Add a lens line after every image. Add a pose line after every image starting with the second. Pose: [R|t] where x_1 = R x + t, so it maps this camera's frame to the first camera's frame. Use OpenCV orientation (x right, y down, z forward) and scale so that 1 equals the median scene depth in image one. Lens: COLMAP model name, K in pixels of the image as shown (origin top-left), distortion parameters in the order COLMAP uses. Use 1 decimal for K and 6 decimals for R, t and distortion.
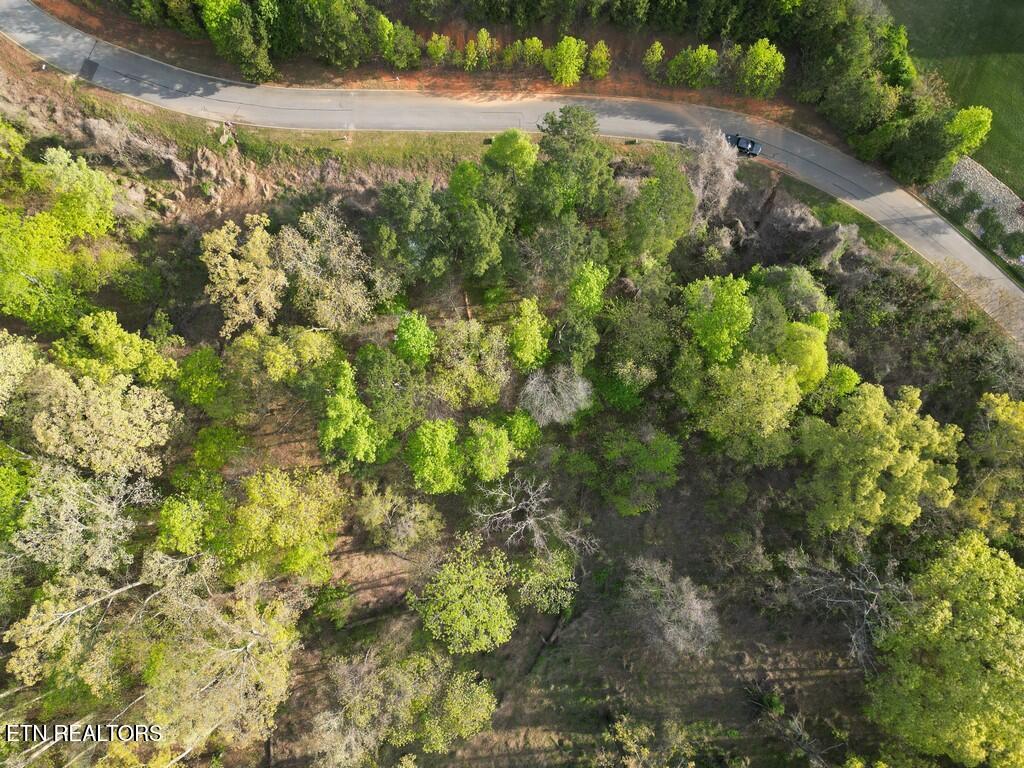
lens RADIAL K [[698.7, 0, 509.7], [0, 698.7, 385.3], [0, 0, 1]] dist [0.008158, -0.015112]
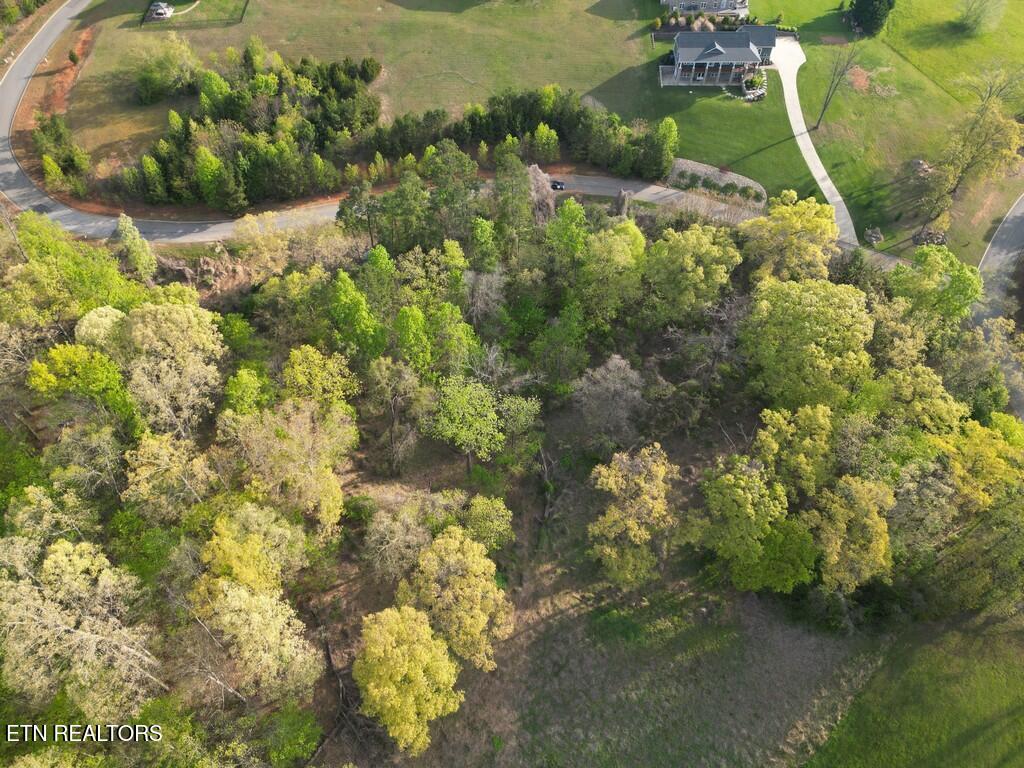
lens RADIAL K [[728.3, 0, 509.5], [0, 728.3, 380.3], [0, 0, 1]] dist [0.023025, -0.025936]
pose [[0.949843, -0.240385, 0.200034, -0.200632], [0.308738, 0.822650, -0.477417, 0.784938], [-0.049794, 0.515230, 0.855605, -0.193266]]
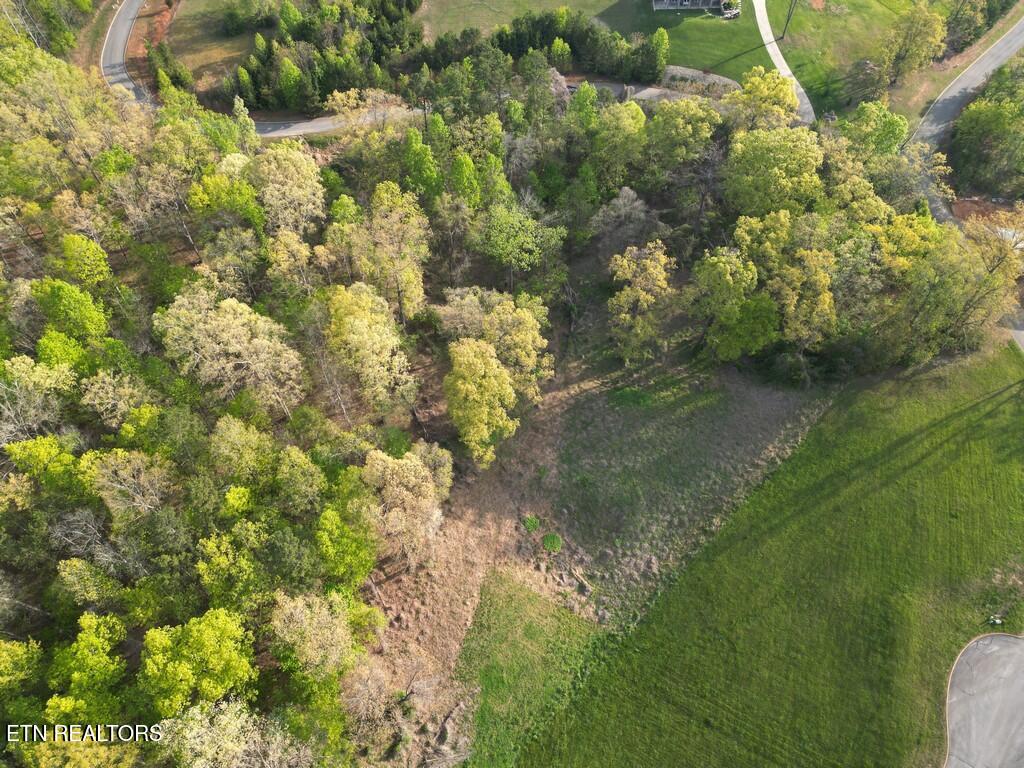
lens RADIAL K [[698.7, 0, 504.9], [0, 698.7, 386.6], [0, 0, 1]] dist [0.008158, -0.015112]
pose [[0.945617, -0.264998, 0.188638, -0.415724], [0.323900, 0.820492, -0.471043, 1.191712], [-0.029950, 0.506526, 0.861704, -0.255873]]
